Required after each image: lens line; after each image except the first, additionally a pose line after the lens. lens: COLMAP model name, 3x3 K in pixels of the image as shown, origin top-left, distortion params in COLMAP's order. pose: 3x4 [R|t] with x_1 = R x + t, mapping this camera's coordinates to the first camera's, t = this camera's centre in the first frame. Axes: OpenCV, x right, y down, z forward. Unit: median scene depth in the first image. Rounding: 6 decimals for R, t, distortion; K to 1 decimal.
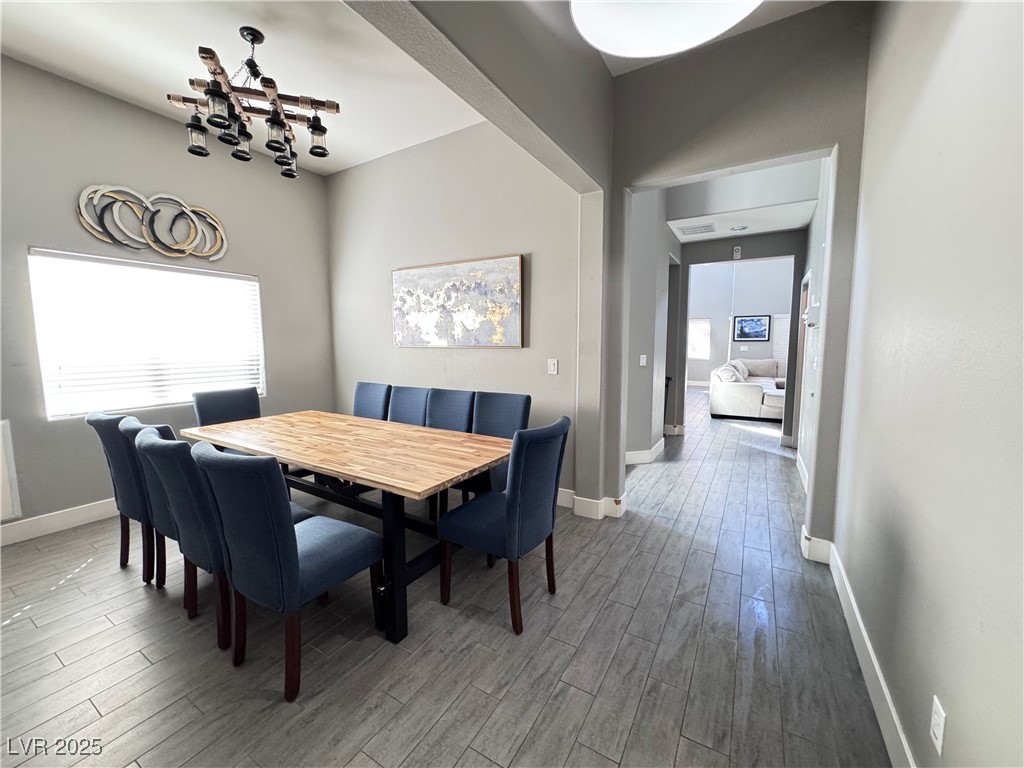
lens RADIAL K [[408.4, 0, 512.0], [0, 408.4, 384.0], [0, 0, 1]] dist [0.000415, -0.000538]
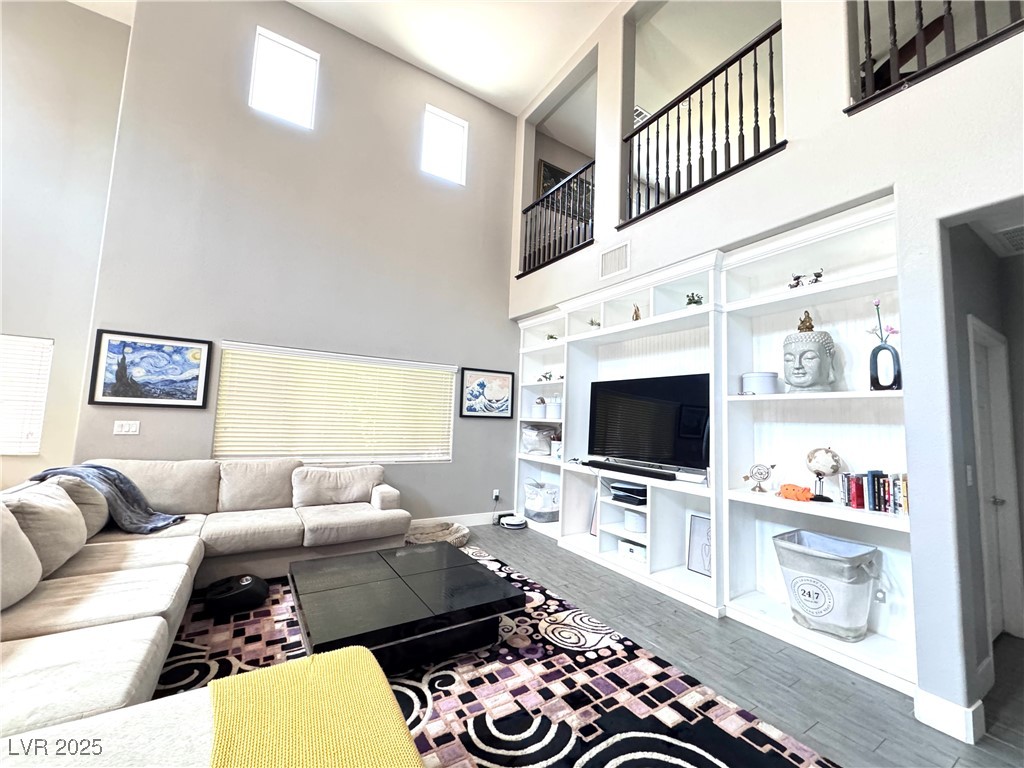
lens RADIAL K [[408.4, 0, 512.0], [0, 408.4, 384.0], [0, 0, 1]] dist [0.000415, -0.000538]
pose [[0.447148, 0.103396, 0.888464, 0.413559], [0.049801, 0.988878, -0.140146, -0.060308], [-0.893073, 0.106912, 0.437025, 0.573888]]
